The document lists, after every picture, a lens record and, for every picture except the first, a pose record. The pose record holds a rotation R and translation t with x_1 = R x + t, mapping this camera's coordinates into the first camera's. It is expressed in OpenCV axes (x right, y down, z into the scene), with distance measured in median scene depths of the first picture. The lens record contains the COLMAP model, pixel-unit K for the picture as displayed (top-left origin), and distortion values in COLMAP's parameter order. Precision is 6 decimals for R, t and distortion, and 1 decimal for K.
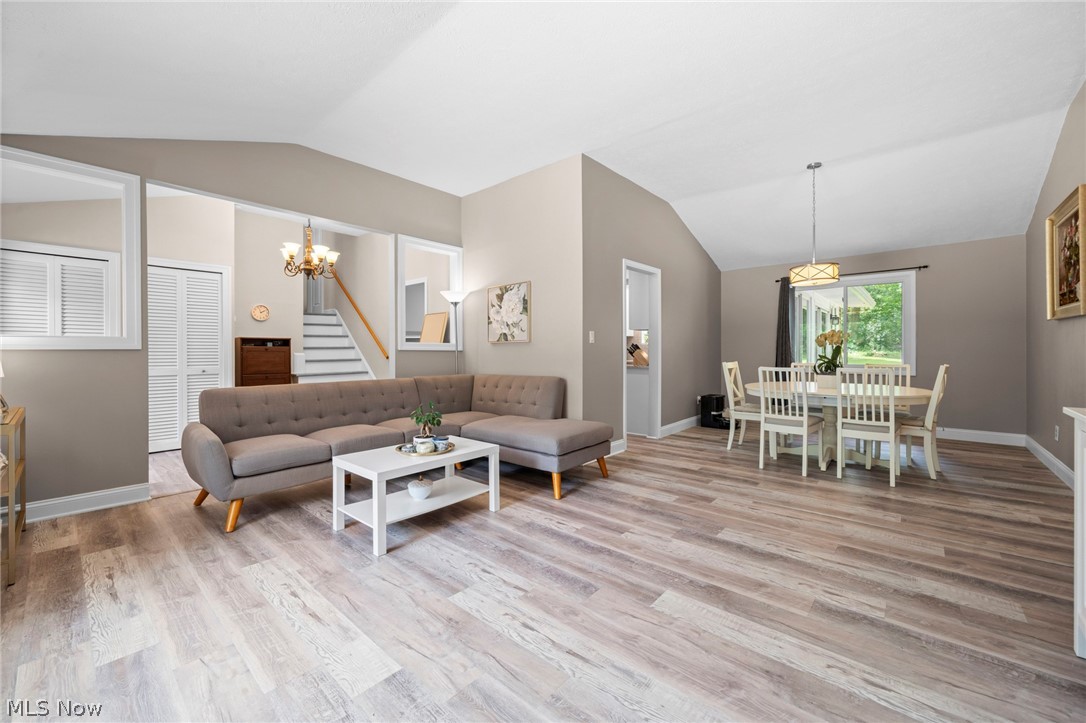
lens RADIAL K [[430.5, 0, 539.7], [0, 430.5, 356.7], [0, 0, 1]] dist [-0.007396, 0.000736]
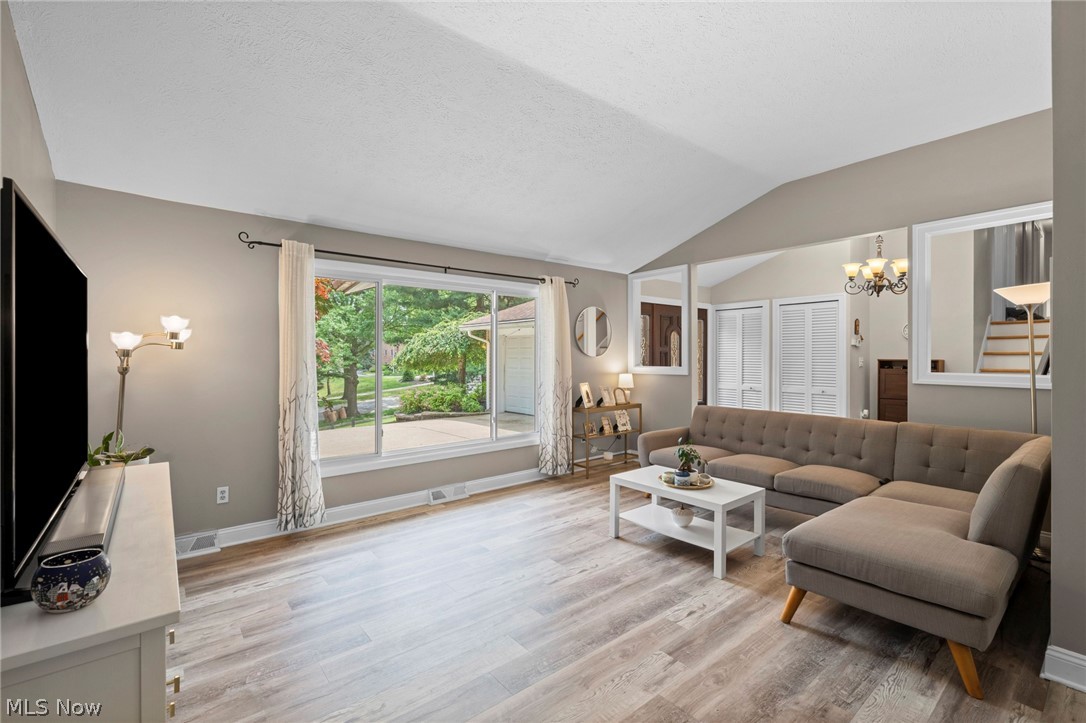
lens RADIAL K [[472.7, 0, 541.7], [0, 472.7, 356.8], [0, 0, 1]] dist [-0.003254, -0.000589]
pose [[-0.164583, 0.004837, -0.986351, 0.651850], [-0.010578, 0.999922, 0.006669, -0.068930], [0.986307, 0.011531, -0.164518, 0.573363]]
